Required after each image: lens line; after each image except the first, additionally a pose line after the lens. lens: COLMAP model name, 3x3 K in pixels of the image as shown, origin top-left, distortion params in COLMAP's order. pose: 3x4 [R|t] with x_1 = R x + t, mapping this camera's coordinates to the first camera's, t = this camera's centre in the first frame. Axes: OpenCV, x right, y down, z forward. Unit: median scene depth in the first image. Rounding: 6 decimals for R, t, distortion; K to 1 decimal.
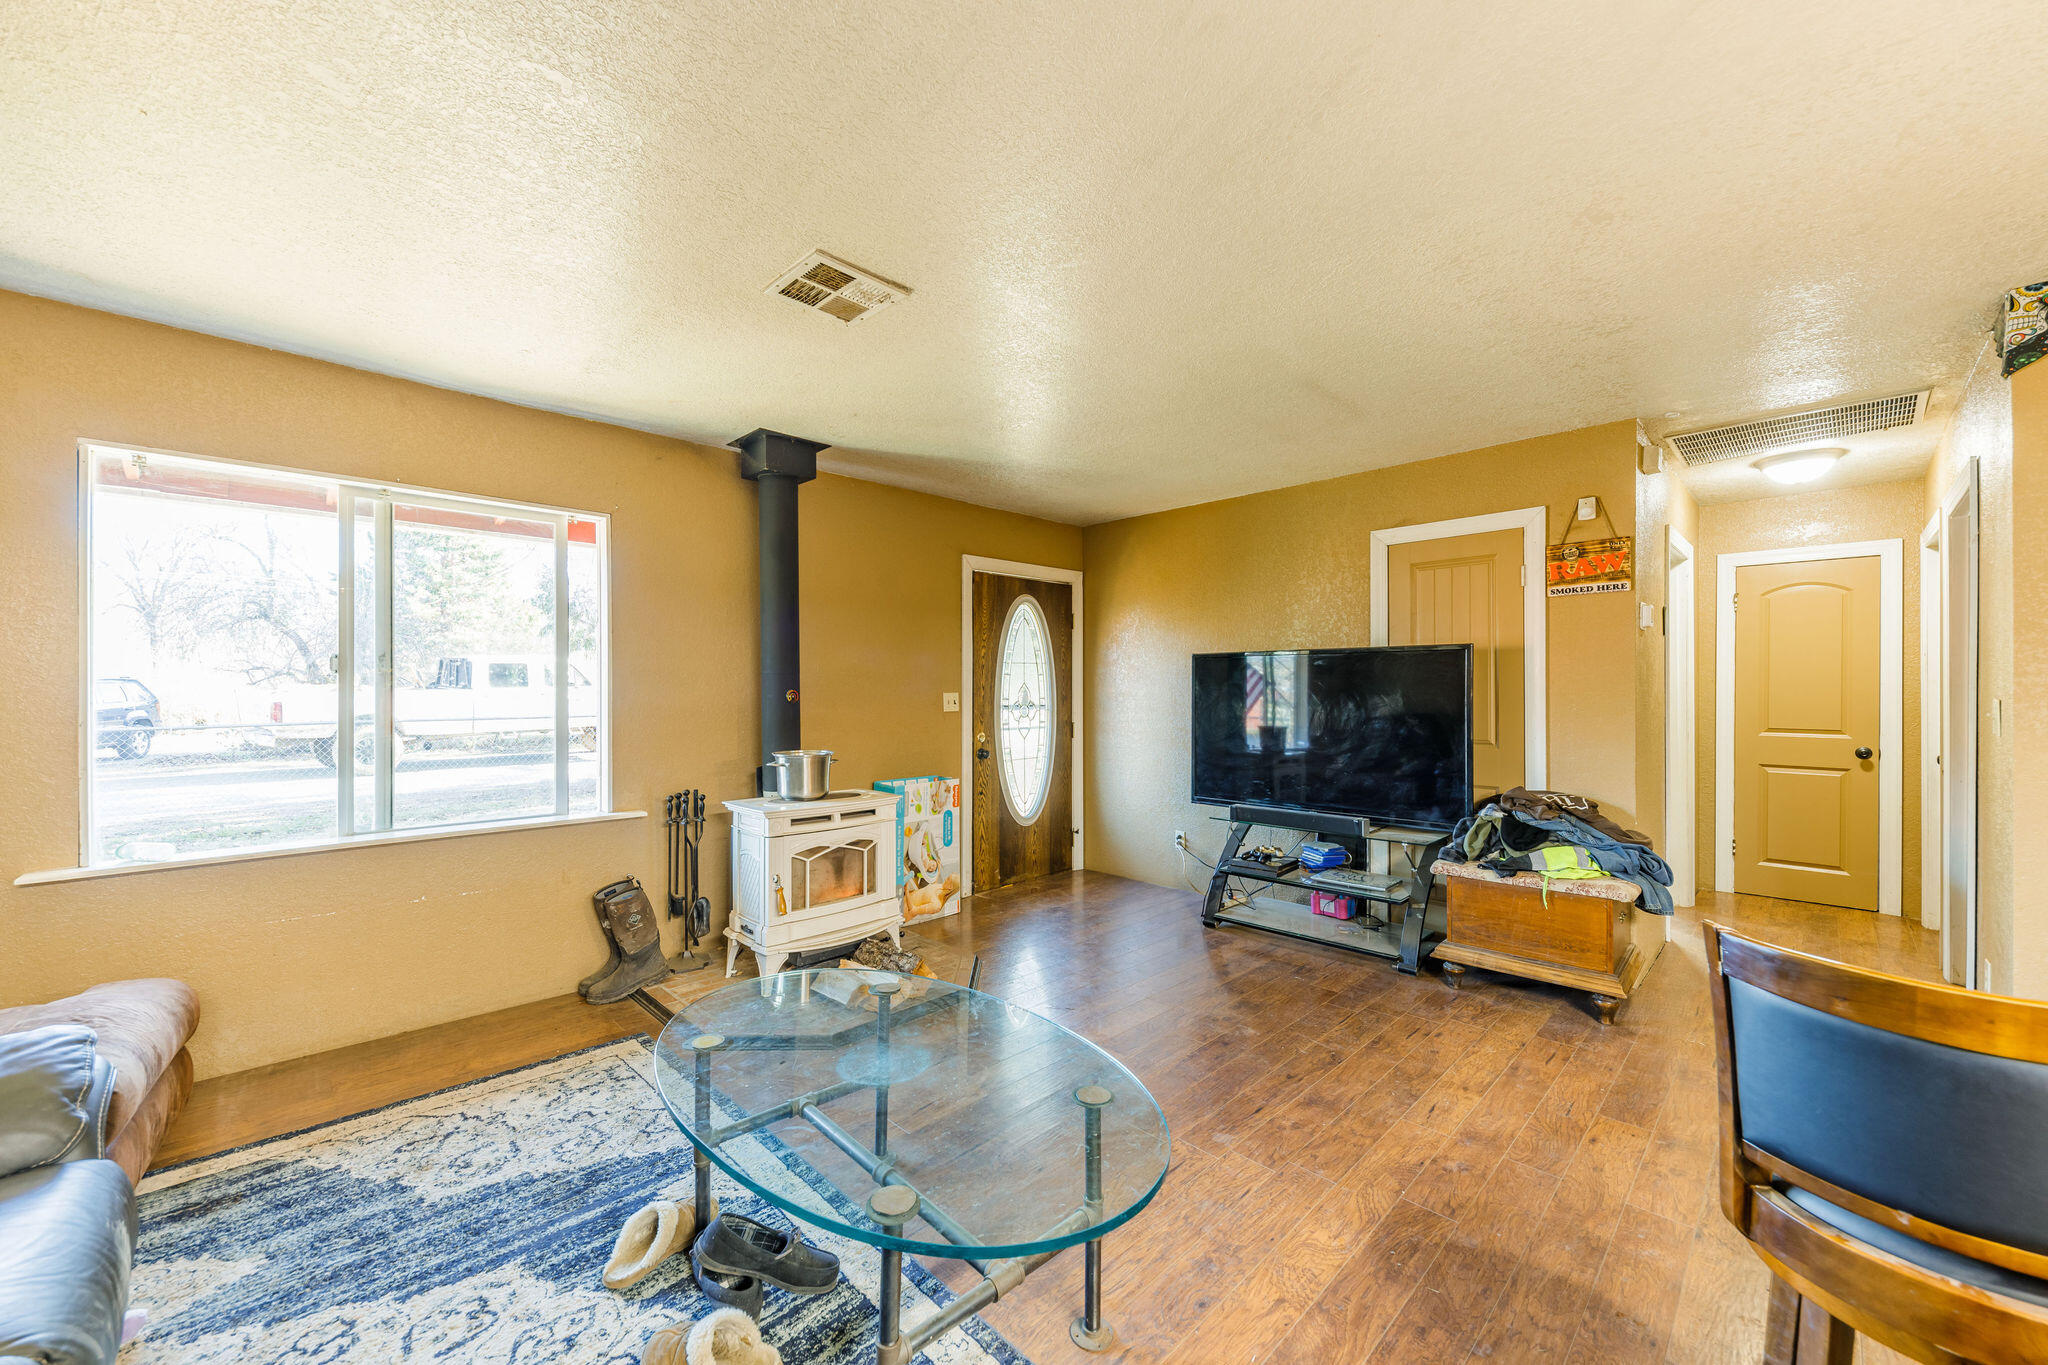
lens RADIAL K [[789.2, 0, 1020.1], [0, 789.2, 692.8], [0, 0, 1]] dist [0.000523, 0.000241]
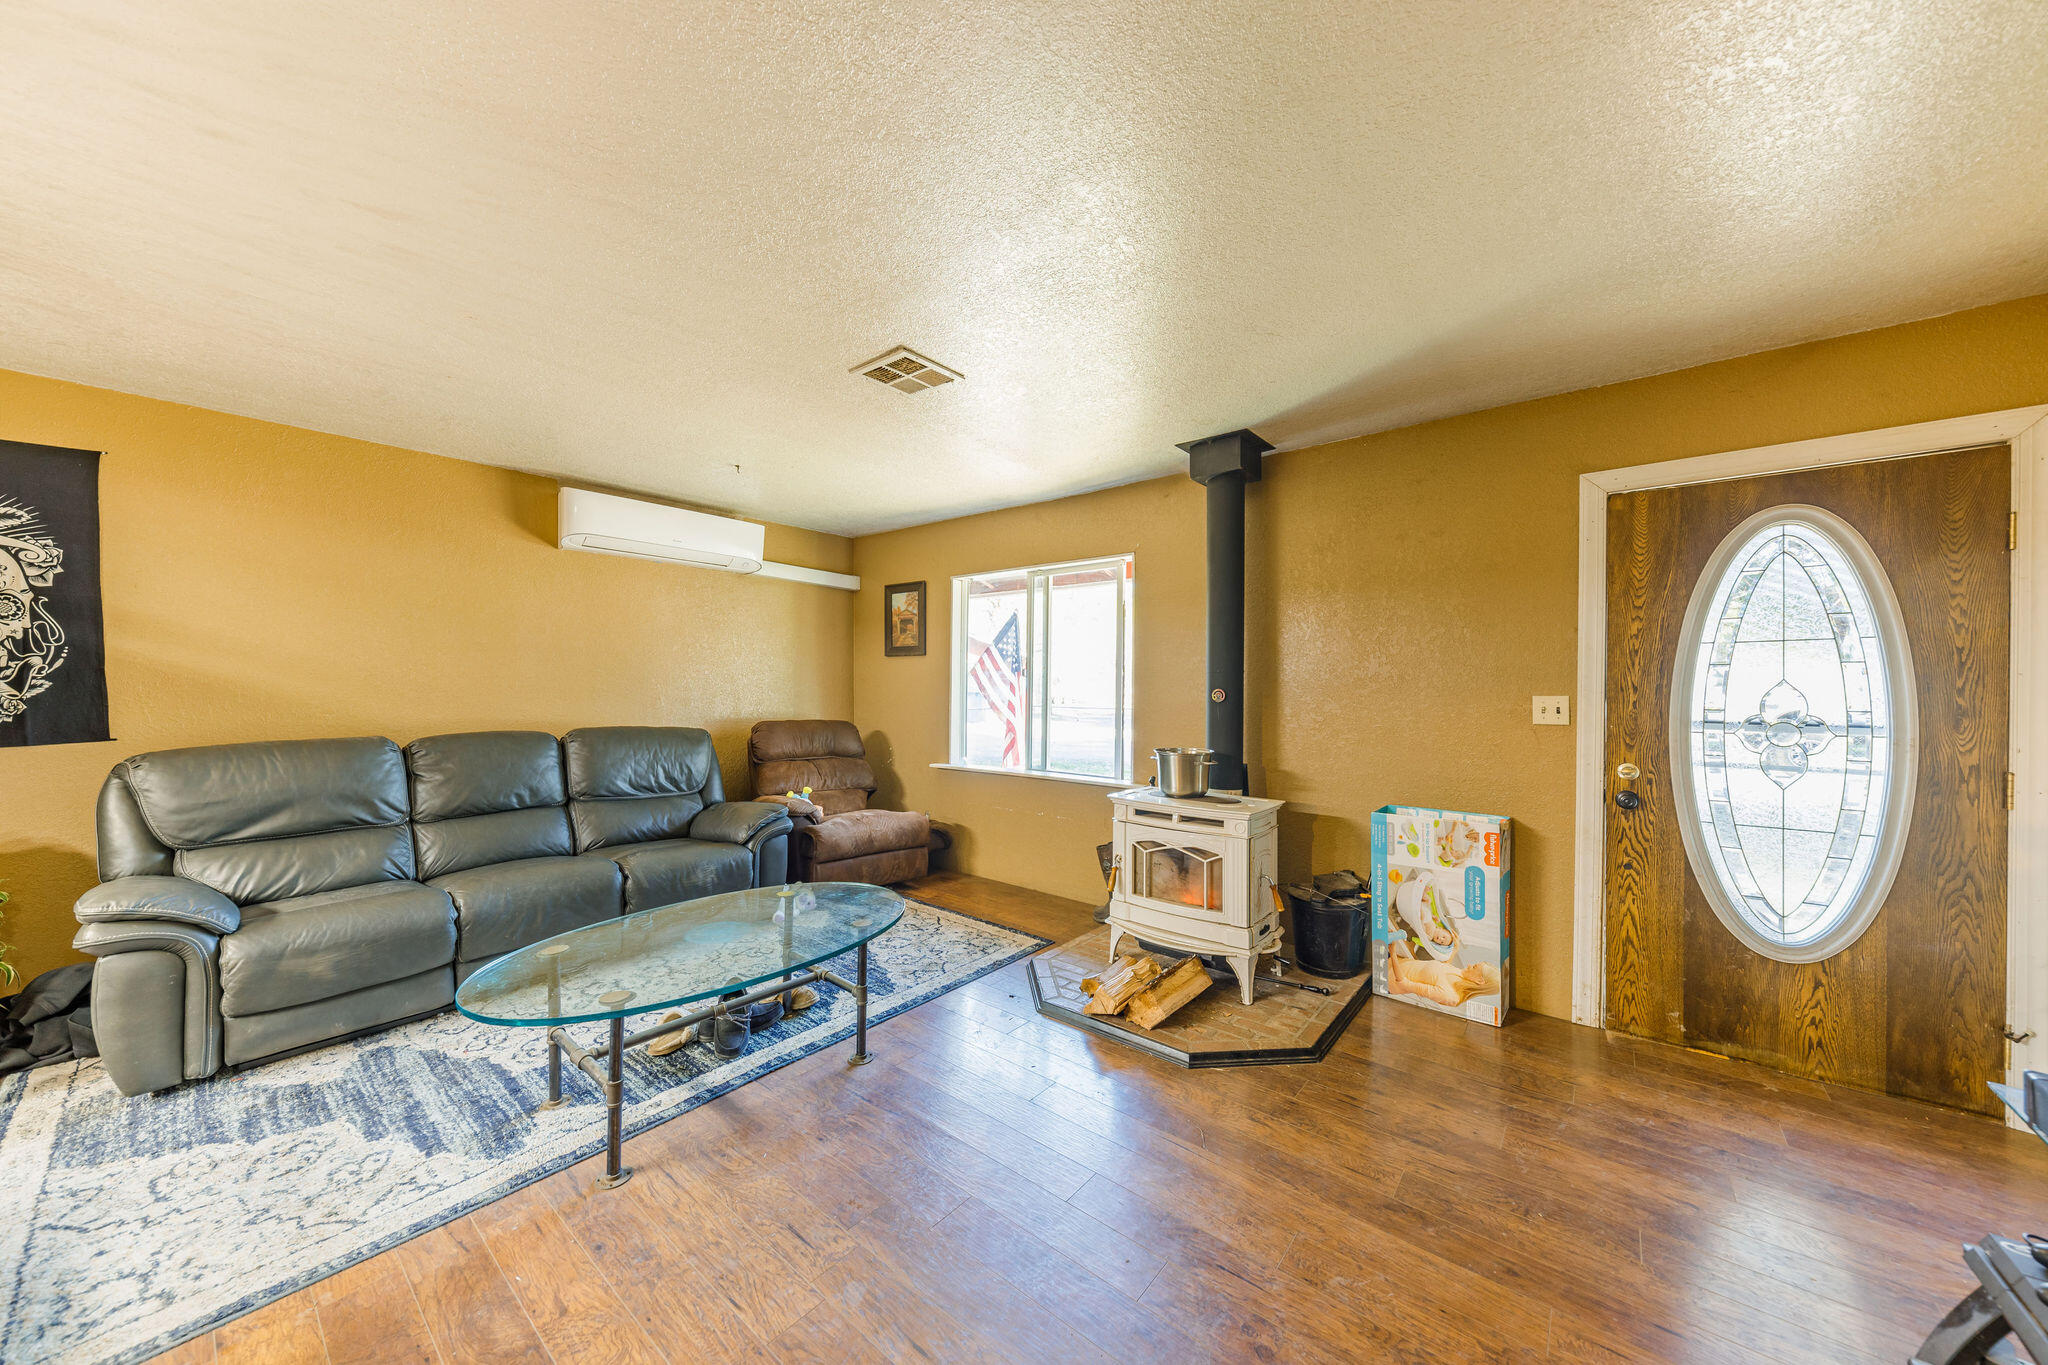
lens RADIAL K [[701.8, 0, 1042.6], [0, 701.8, 690.9], [0, 0, 1]] dist [-0.000151, -0.000922]
pose [[0.112014, 0.007391, -0.993679, 0.553881], [-0.010776, 0.999923, 0.006223, -0.004125], [0.993648, 0.010011, 0.112085, 0.656727]]
